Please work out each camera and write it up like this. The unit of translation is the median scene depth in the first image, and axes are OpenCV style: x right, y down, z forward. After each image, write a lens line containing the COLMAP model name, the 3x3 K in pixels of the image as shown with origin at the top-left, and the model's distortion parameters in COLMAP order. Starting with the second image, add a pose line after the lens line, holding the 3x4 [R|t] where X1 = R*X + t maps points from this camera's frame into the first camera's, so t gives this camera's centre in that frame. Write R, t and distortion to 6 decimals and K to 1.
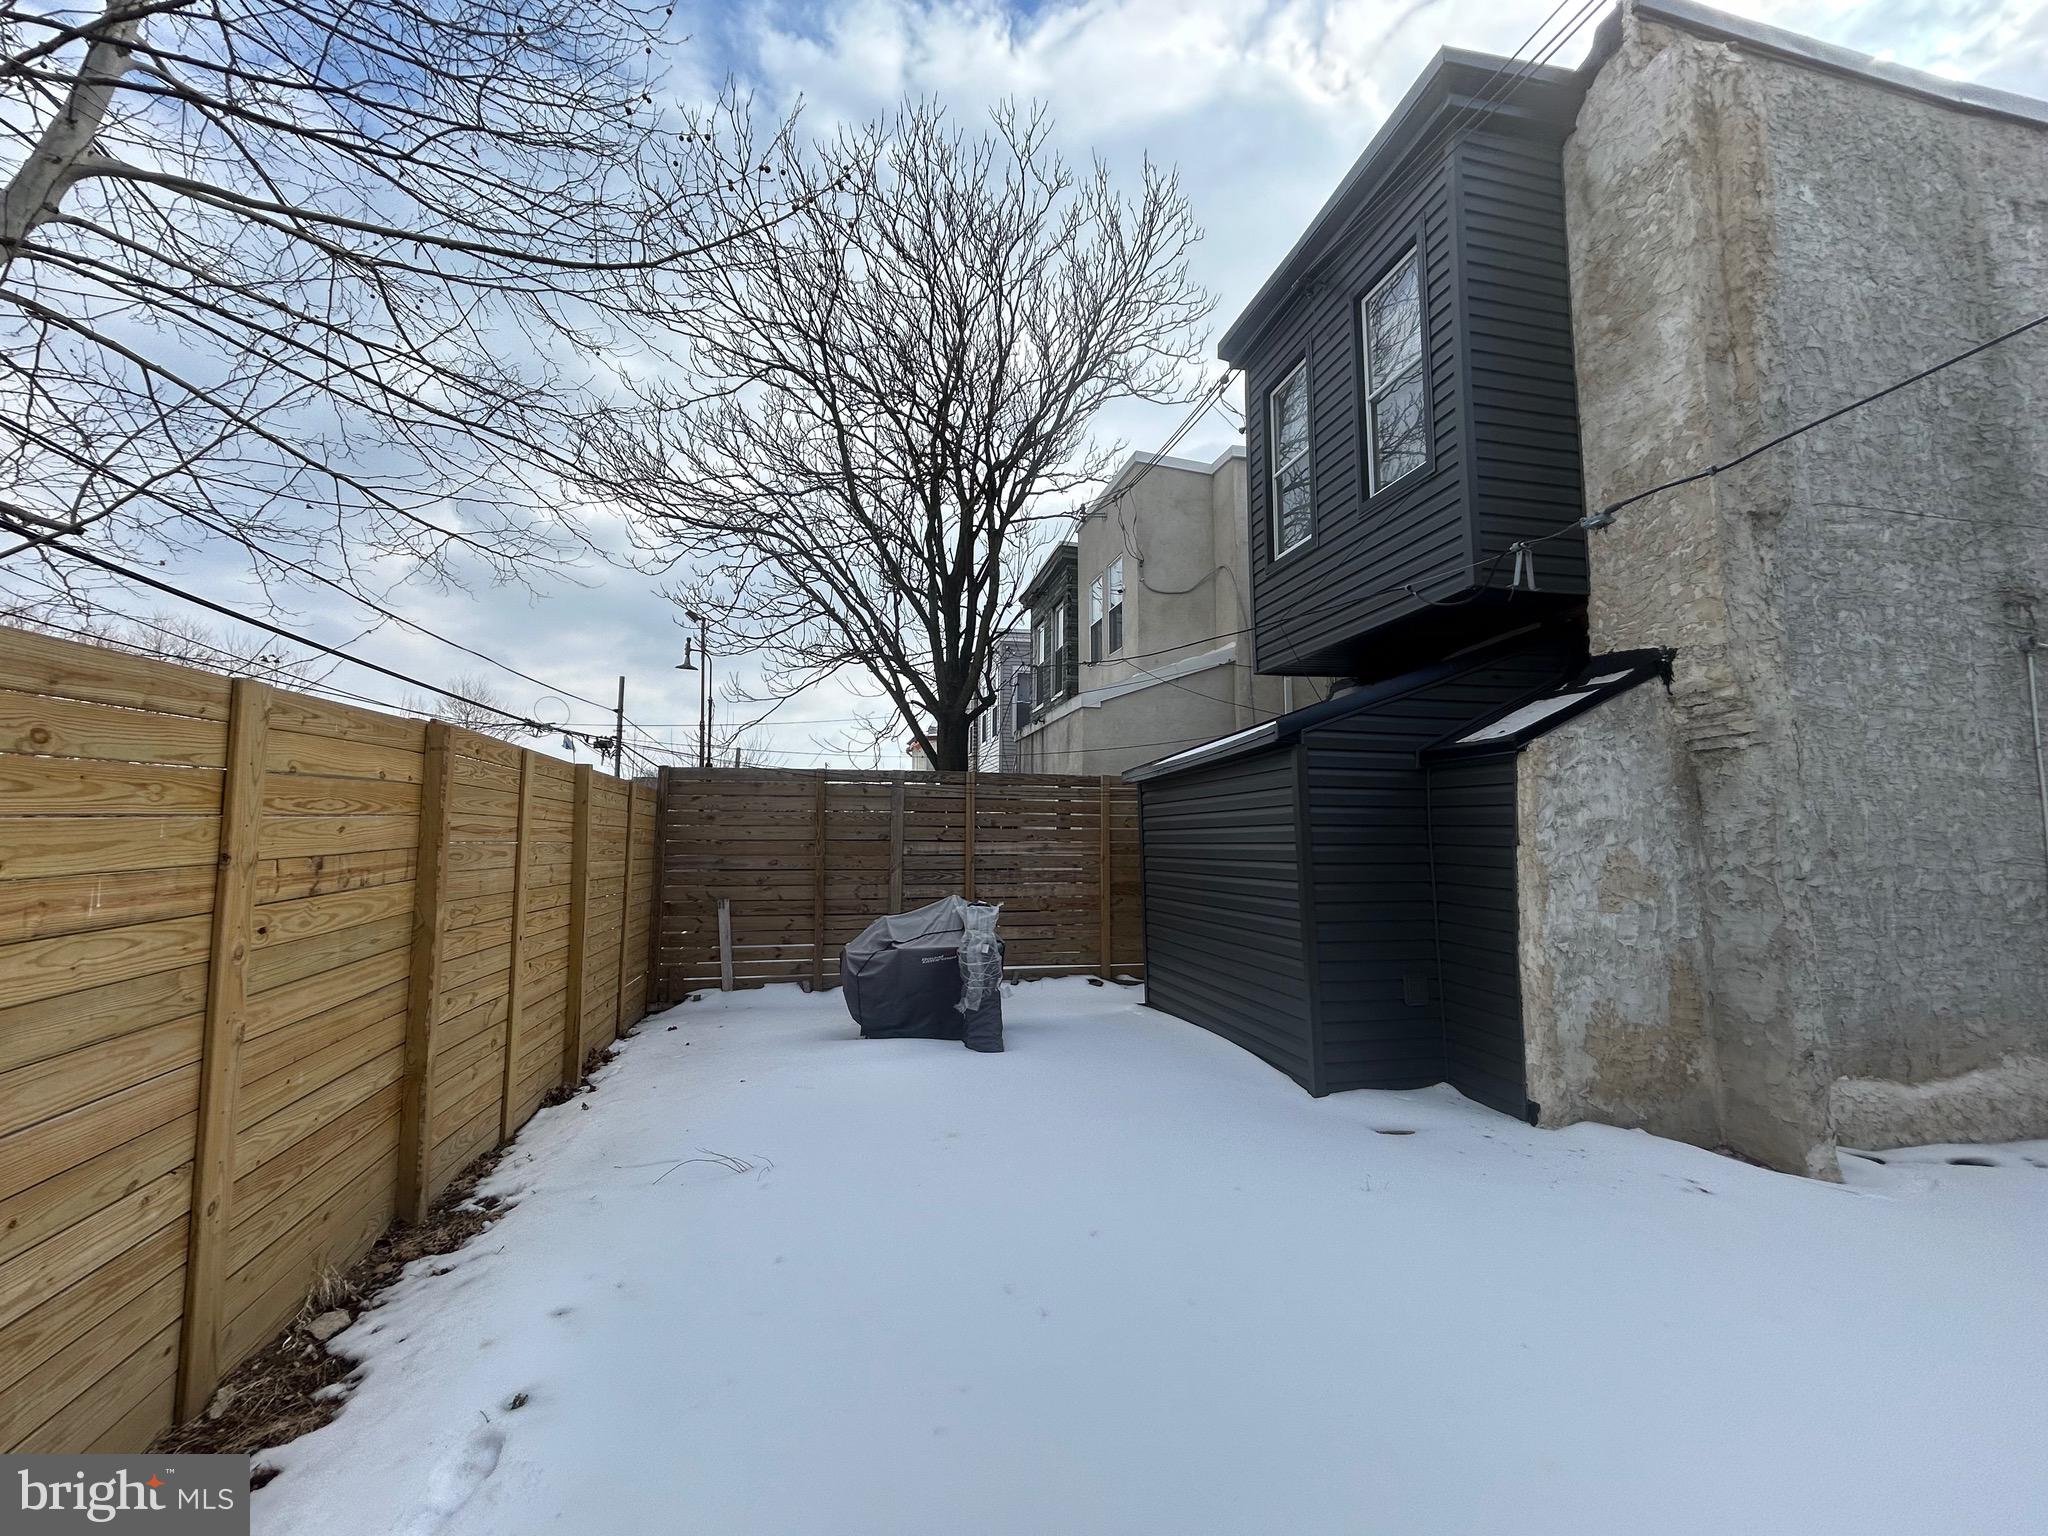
lens RADIAL K [[830.5, 0, 1024.0], [0, 830.5, 768.0], [0, 0, 1]] dist [0.002060, -0.000340]
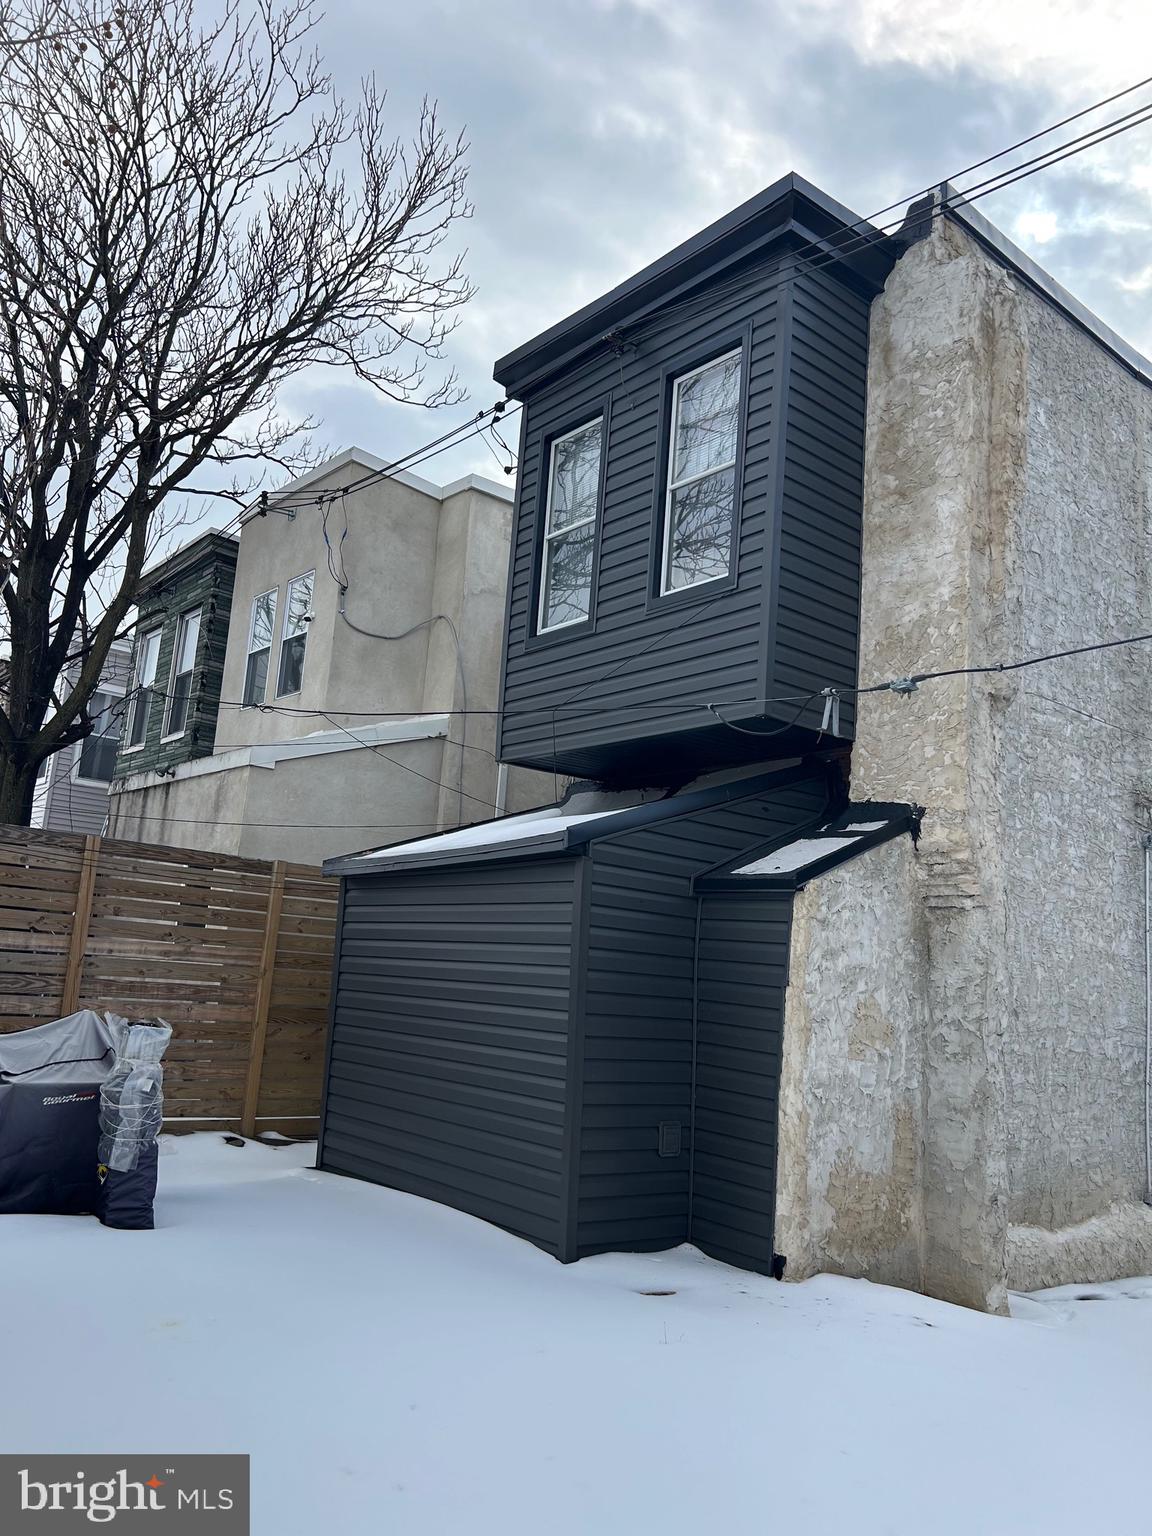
lens RADIAL K [[1148.6, 0, 579.4], [0, 1148.6, 784.7], [0, 0, 1]] dist [0.036900, -0.031392]
pose [[0.889486, 0.139133, 0.435266, -0.228322], [-0.111457, 0.989810, -0.088625, 0.004768], [-0.443161, 0.030317, 0.895929, -0.104445]]
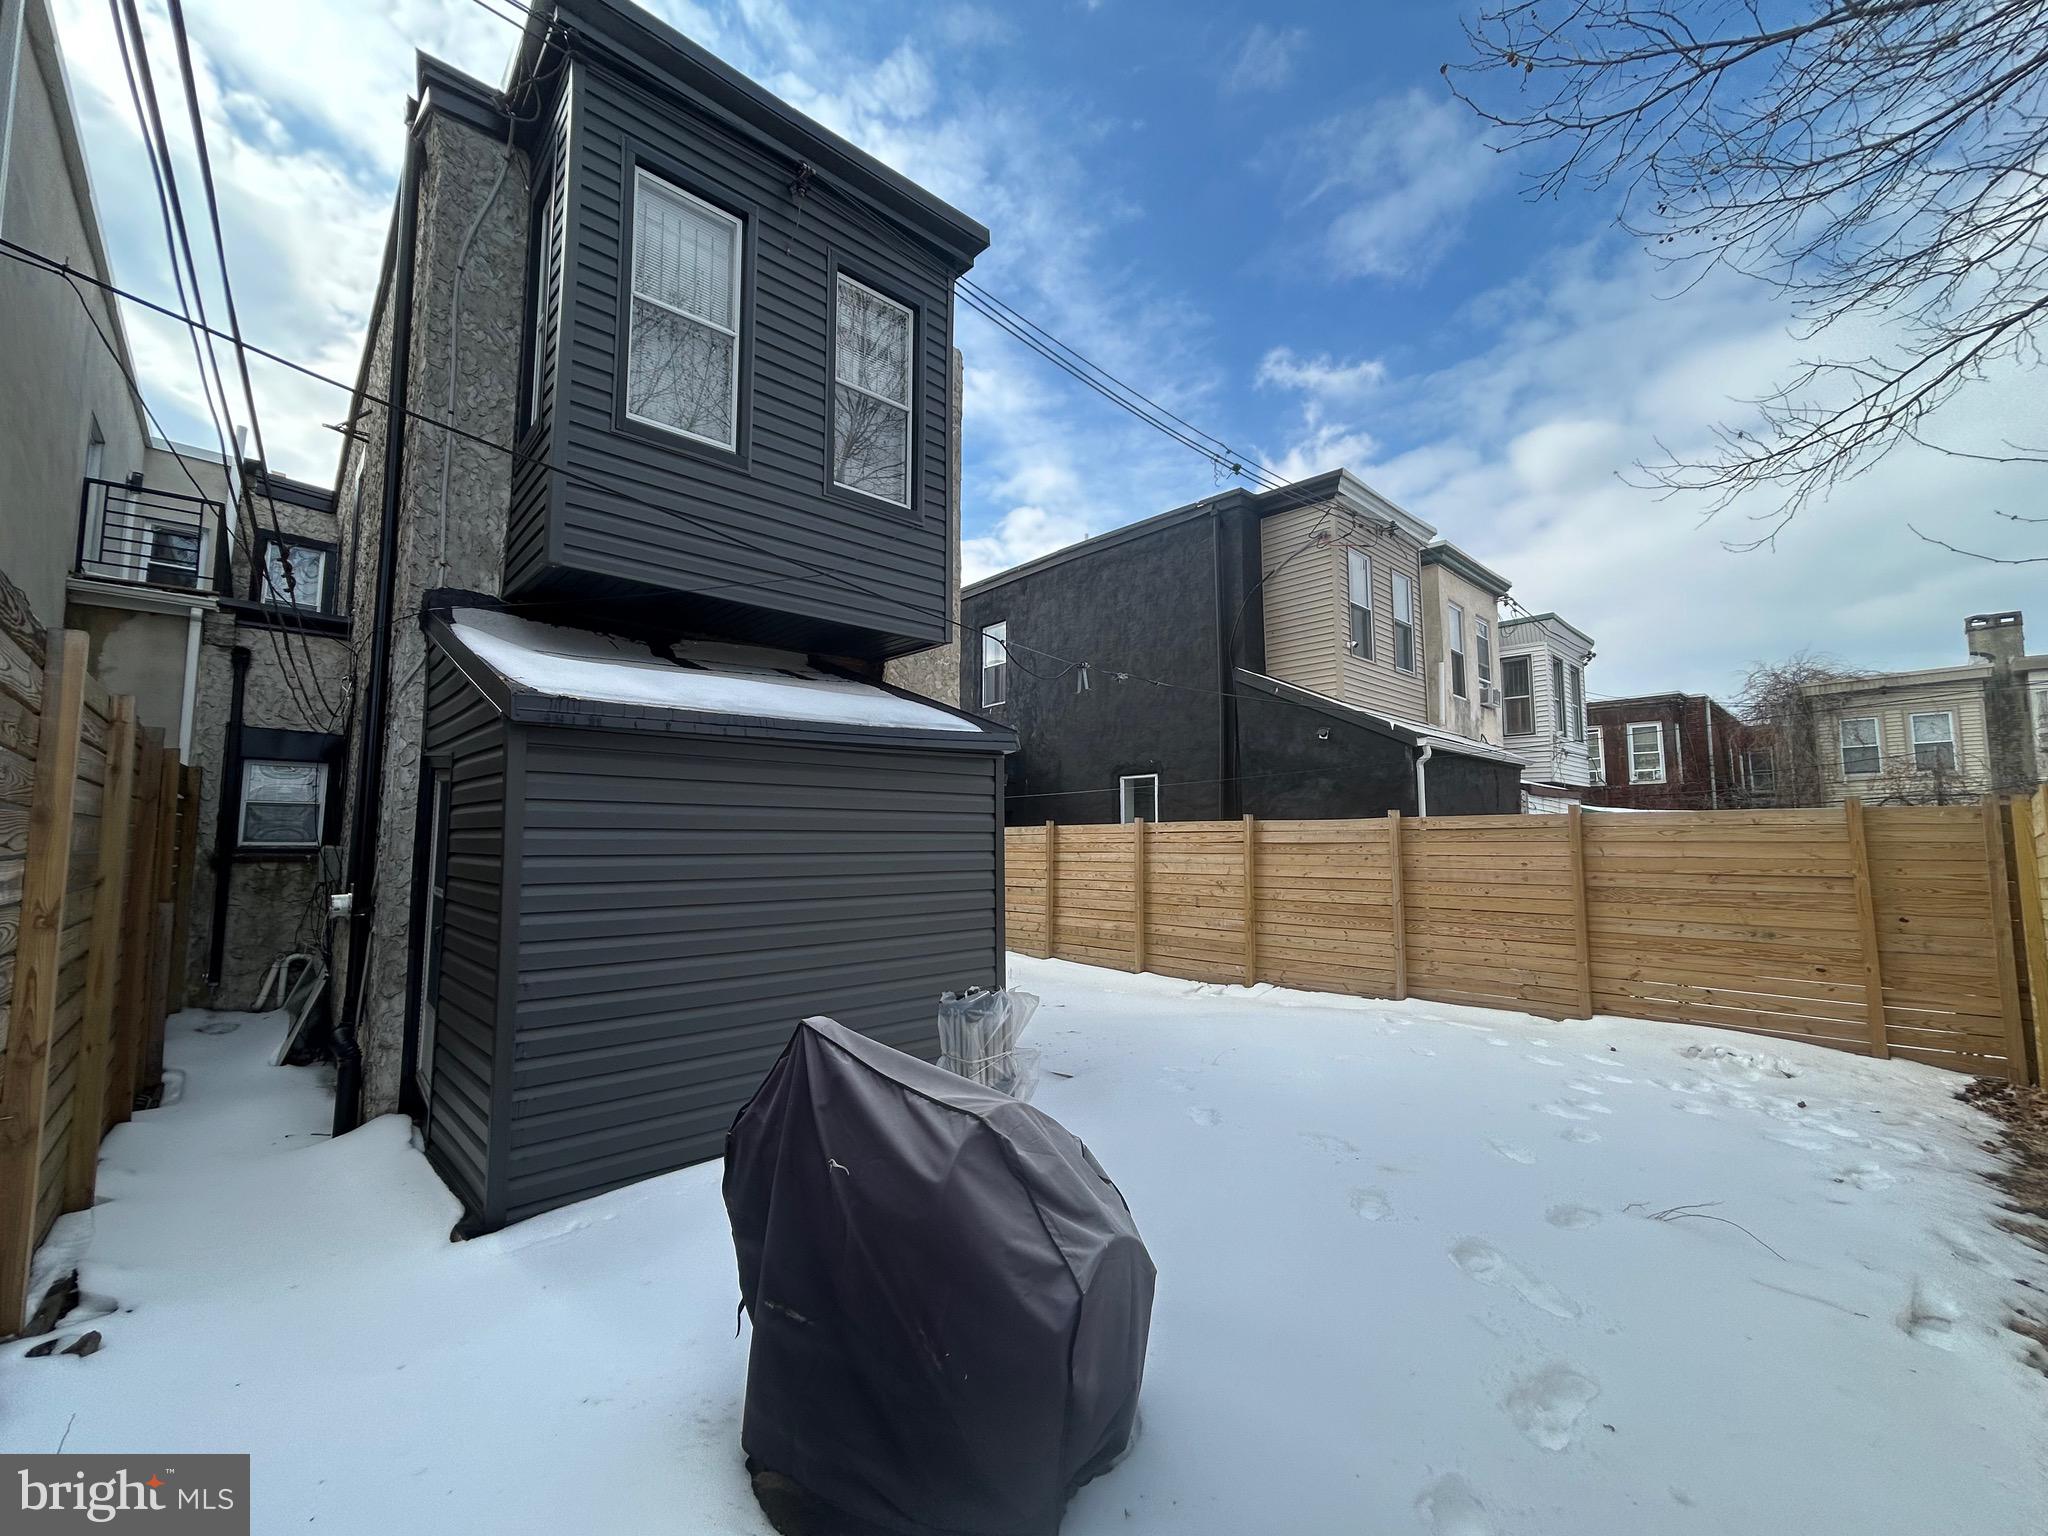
lens RADIAL K [[830.5, 0, 1024.0], [0, 830.5, 768.0], [0, 0, 1]] dist [0.002060, -0.000340]
pose [[-0.492703, 0.076337, 0.866843, -0.556162], [-0.083185, 0.987451, -0.134240, 0.114705], [-0.866212, -0.138249, -0.480170, 1.358461]]
